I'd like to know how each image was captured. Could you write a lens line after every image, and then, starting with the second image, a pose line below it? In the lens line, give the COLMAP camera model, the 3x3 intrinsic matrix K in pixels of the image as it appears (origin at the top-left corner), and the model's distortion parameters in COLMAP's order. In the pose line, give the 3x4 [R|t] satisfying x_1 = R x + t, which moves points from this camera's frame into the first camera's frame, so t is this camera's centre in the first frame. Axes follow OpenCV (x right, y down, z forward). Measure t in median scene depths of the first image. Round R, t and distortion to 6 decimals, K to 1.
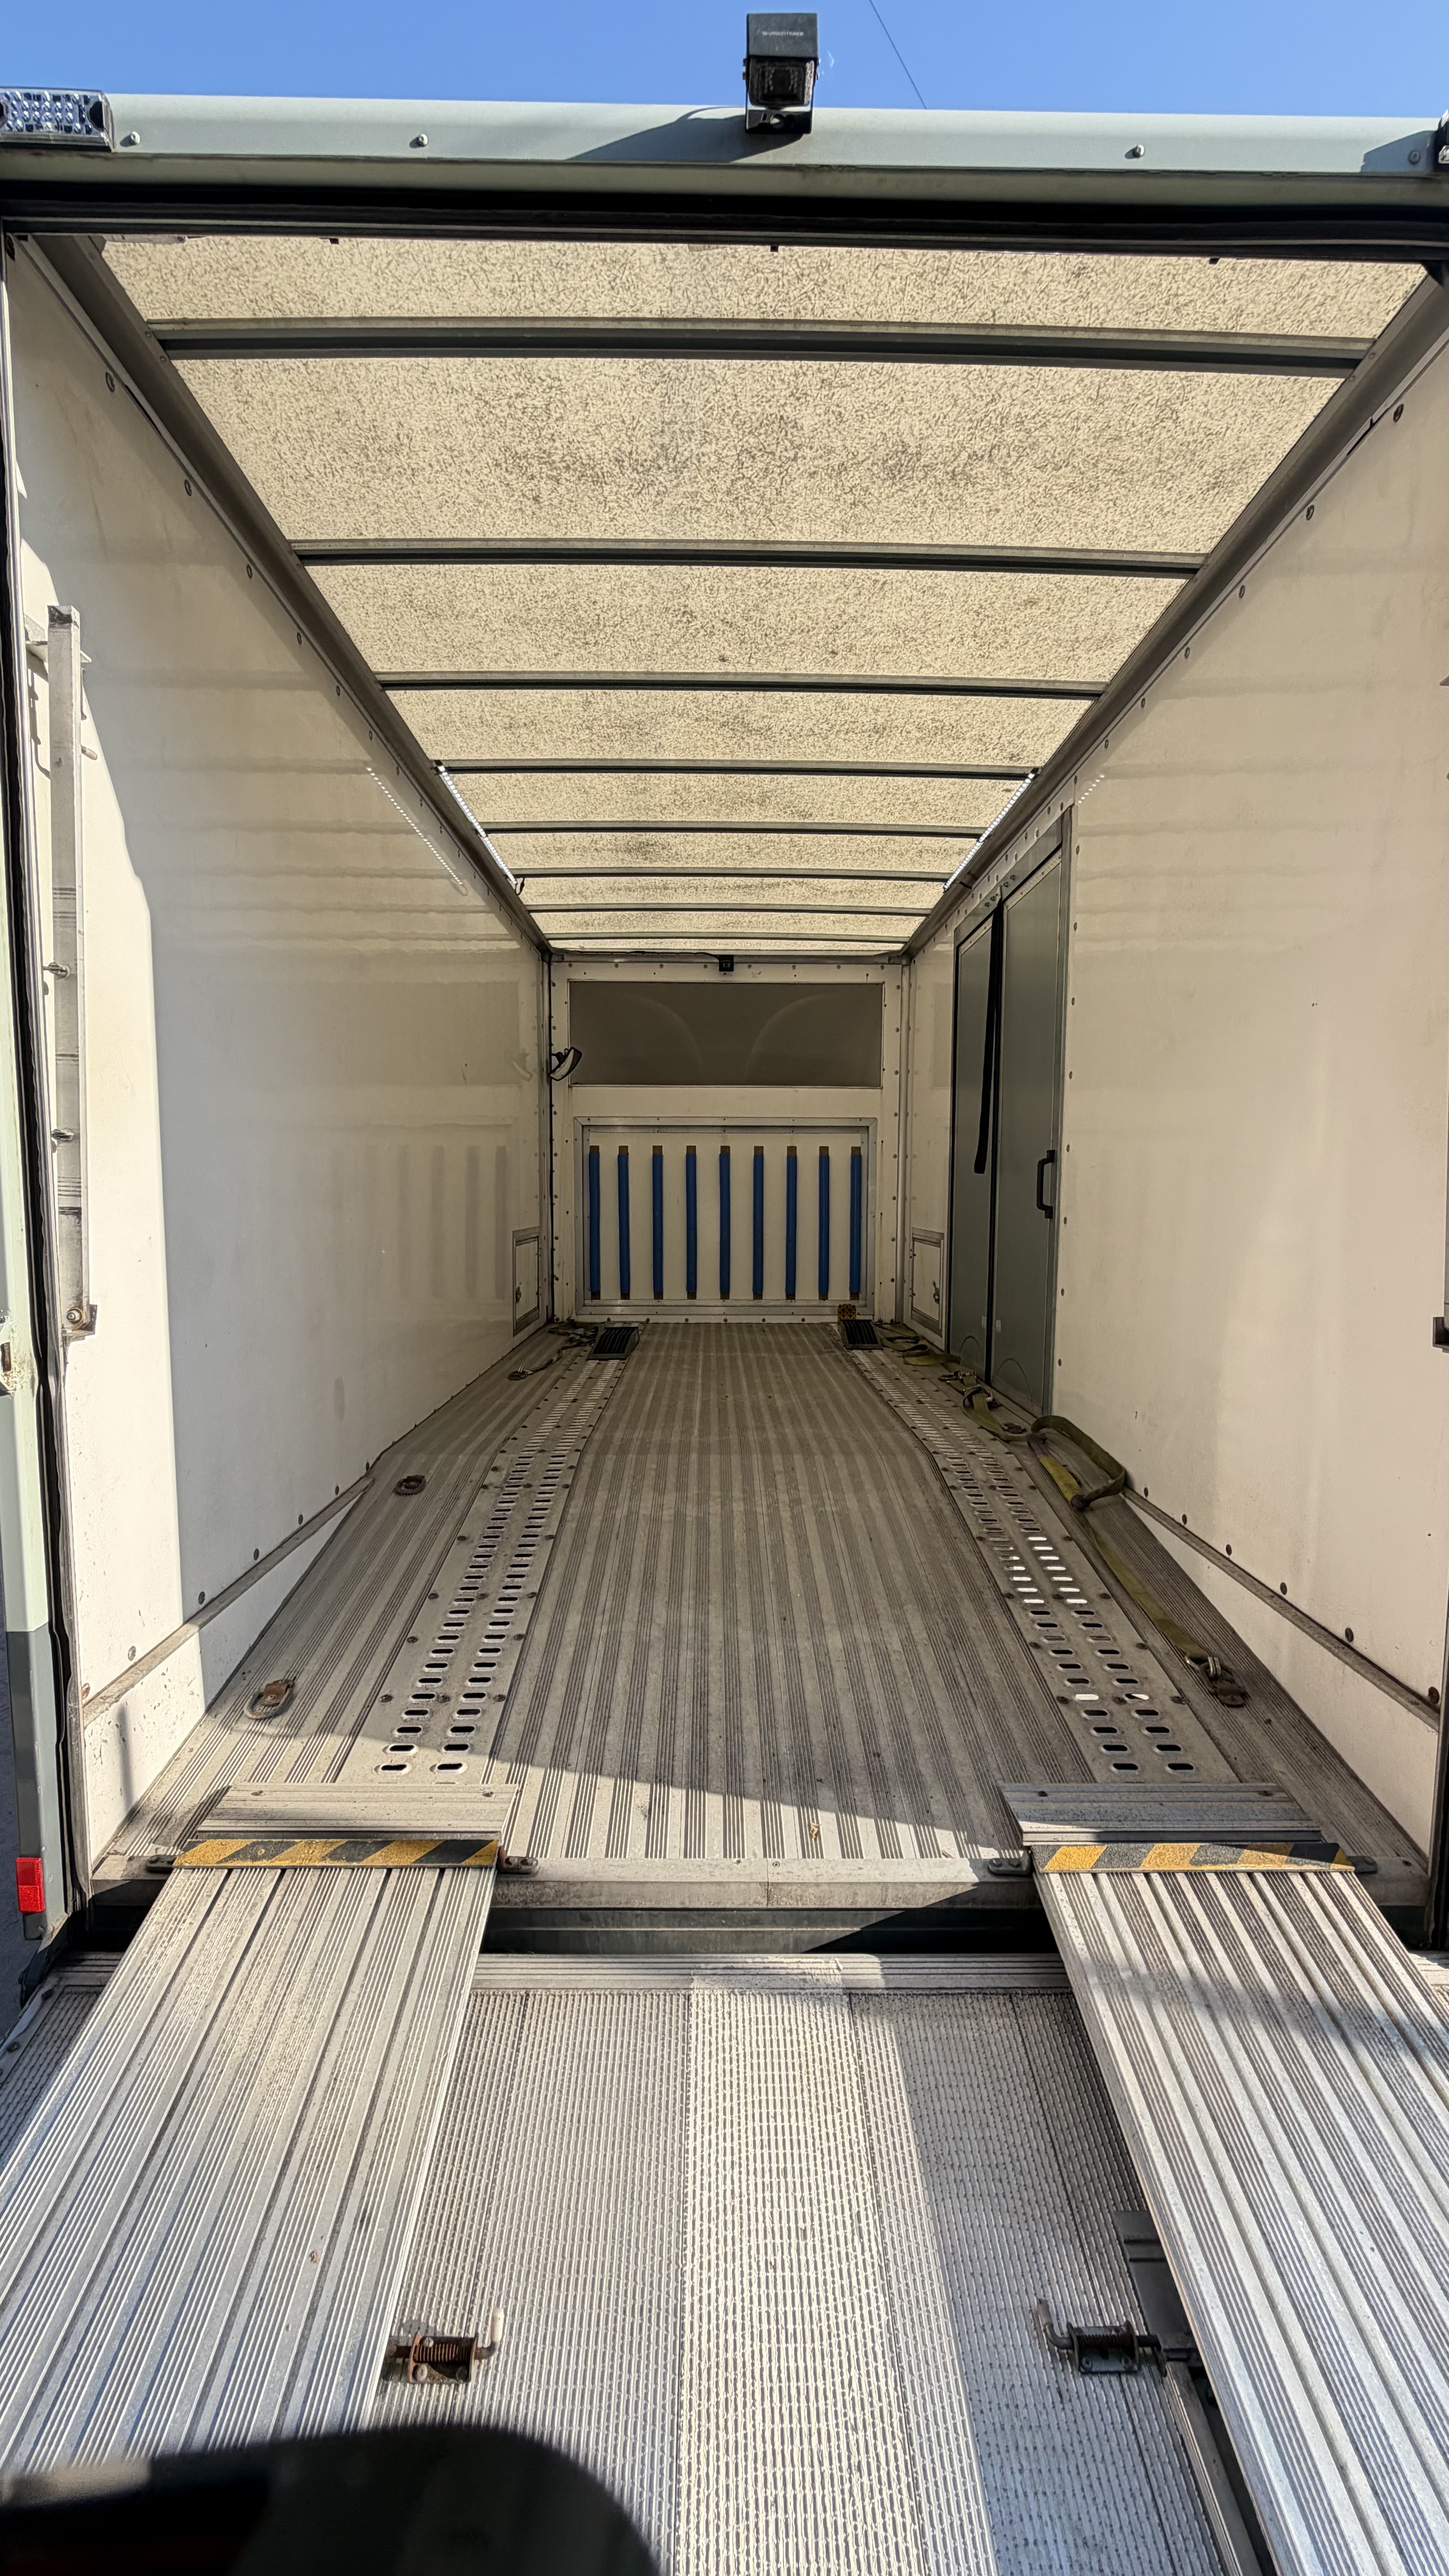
lens RADIAL K [[1019.4, 0, 725.3], [0, 1019.4, 1286.3], [0, 0, 1]] dist [-0.000003, 0.000159]
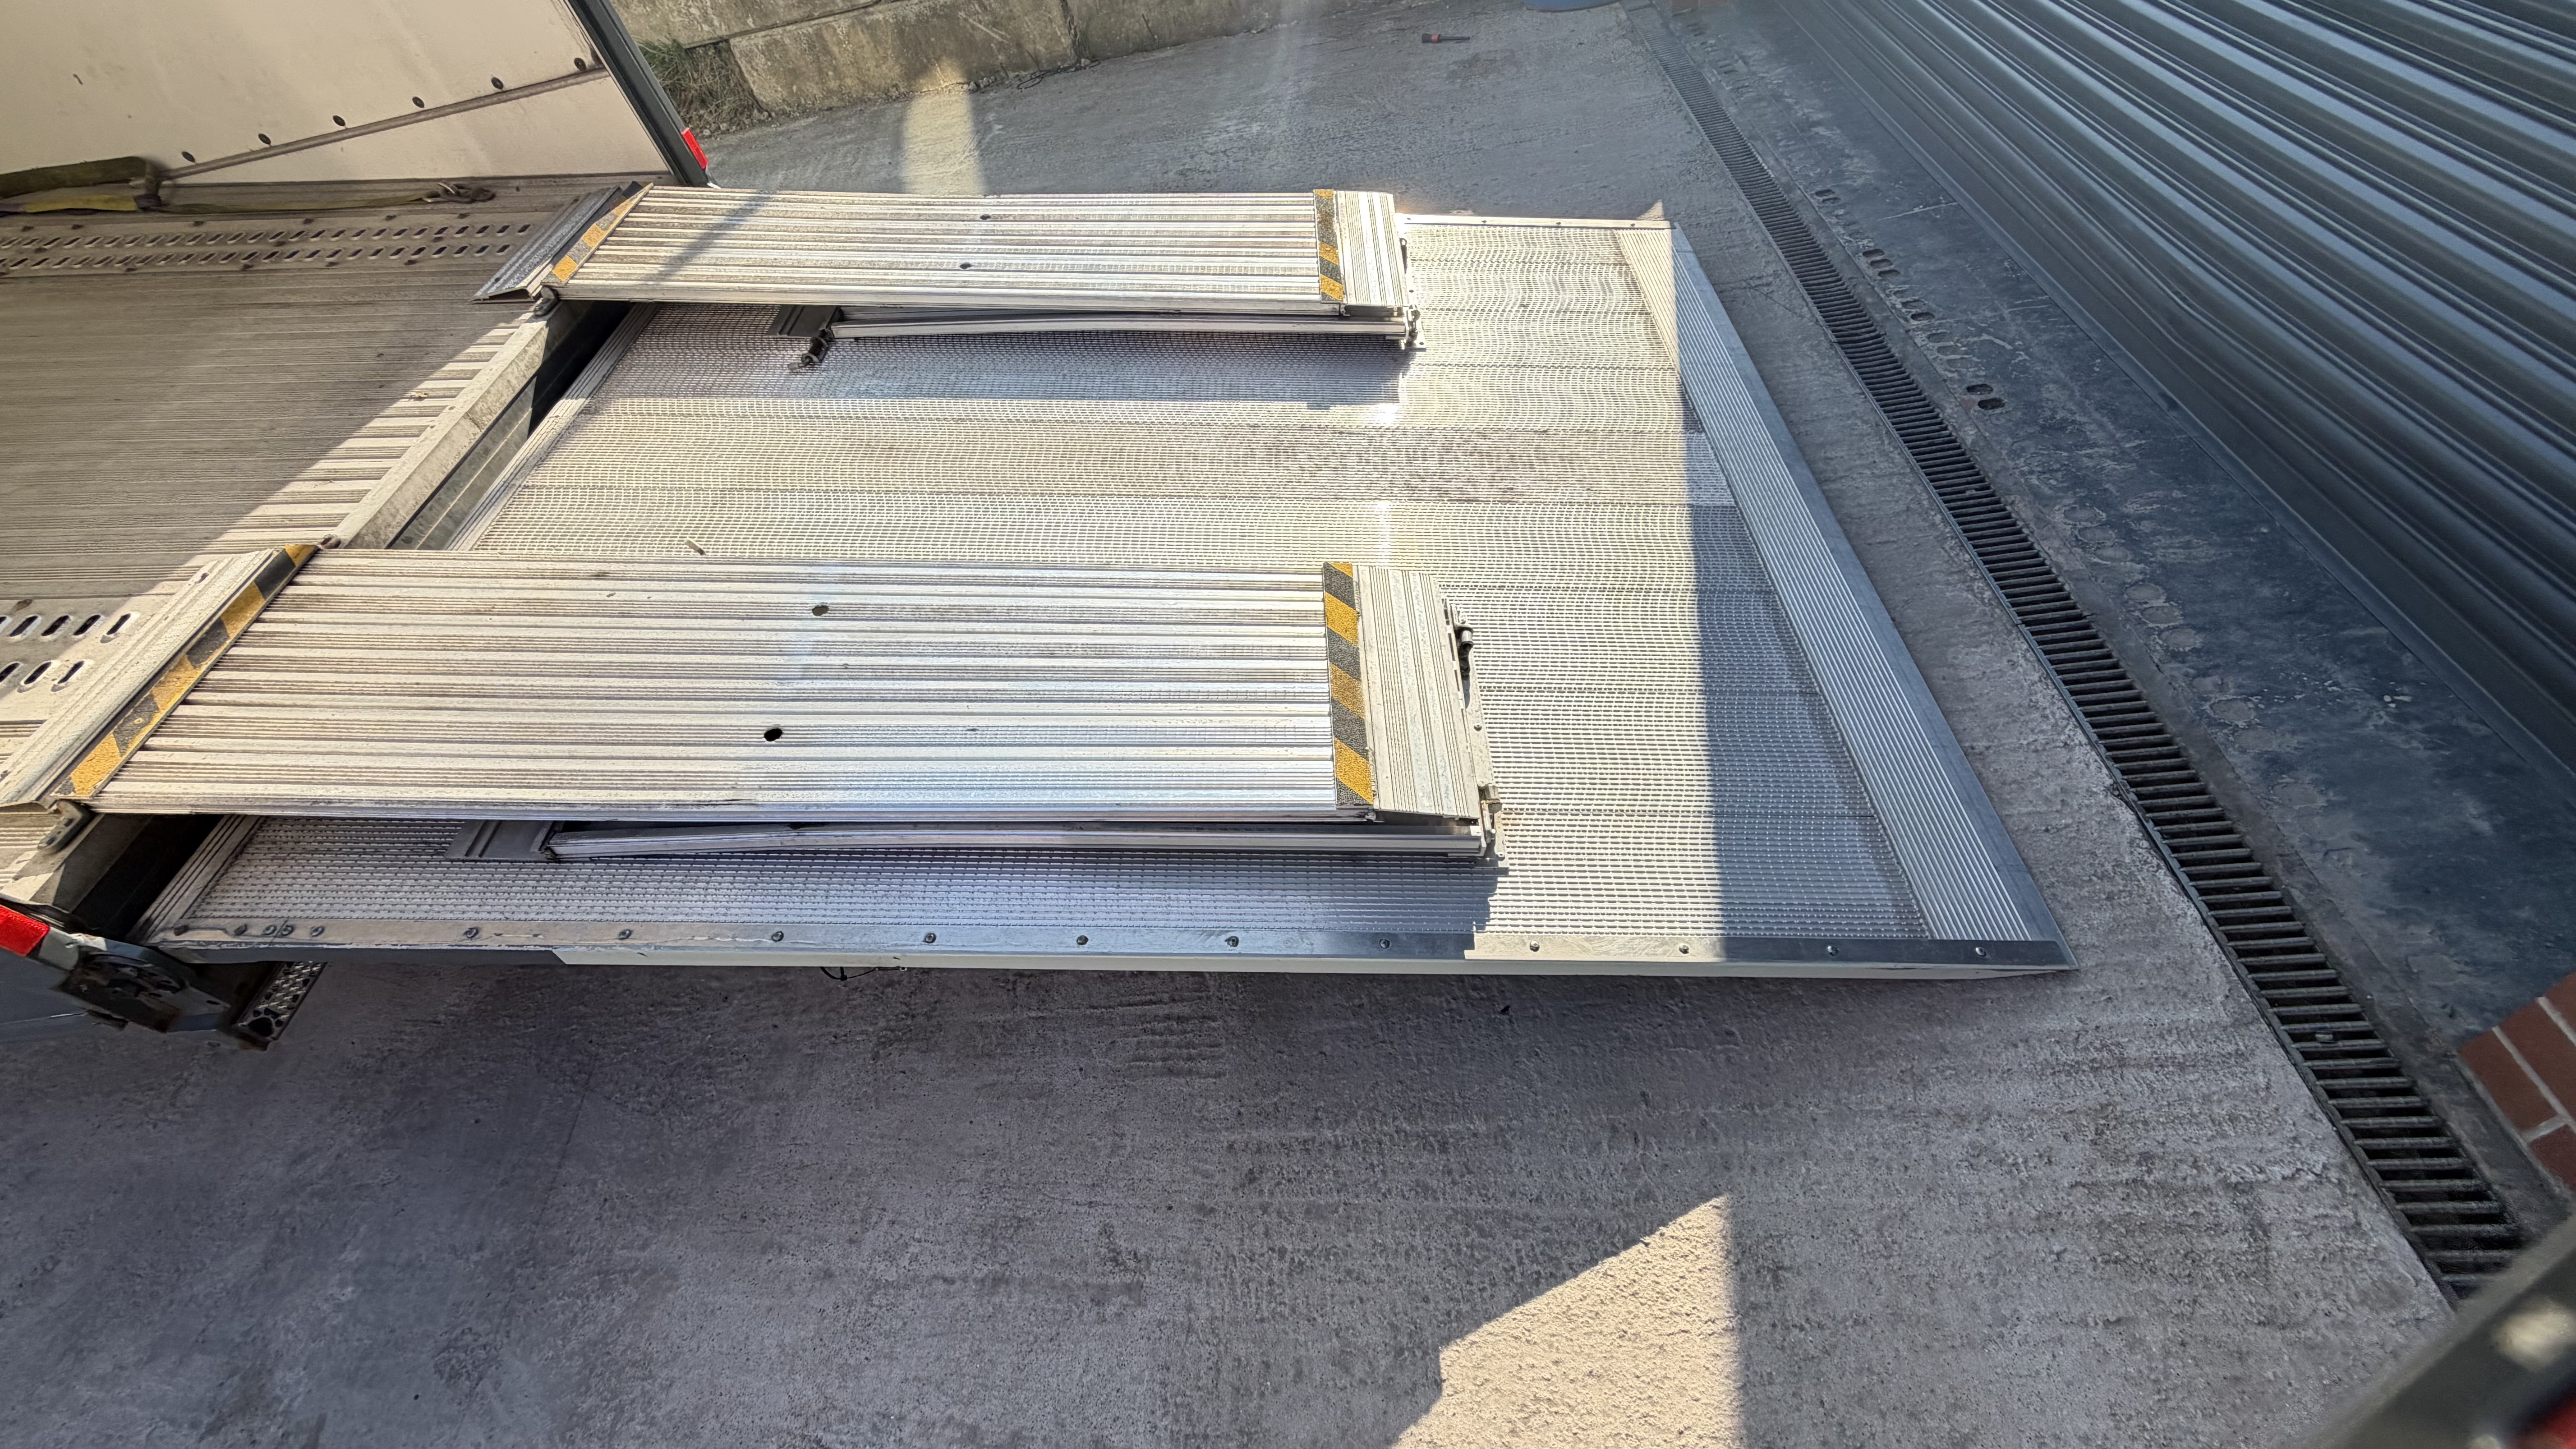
lens RADIAL K [[1019.4, 0, 1282.2], [0, 1019.4, 722.0], [0, 0, 1]] dist [-0.000003, 0.000159]
pose [[-0.003915, -0.768875, 0.639387, -1.008354], [0.278320, 0.613290, 0.739198, 0.182998], [-0.960481, 0.180848, 0.211592, -0.118380]]
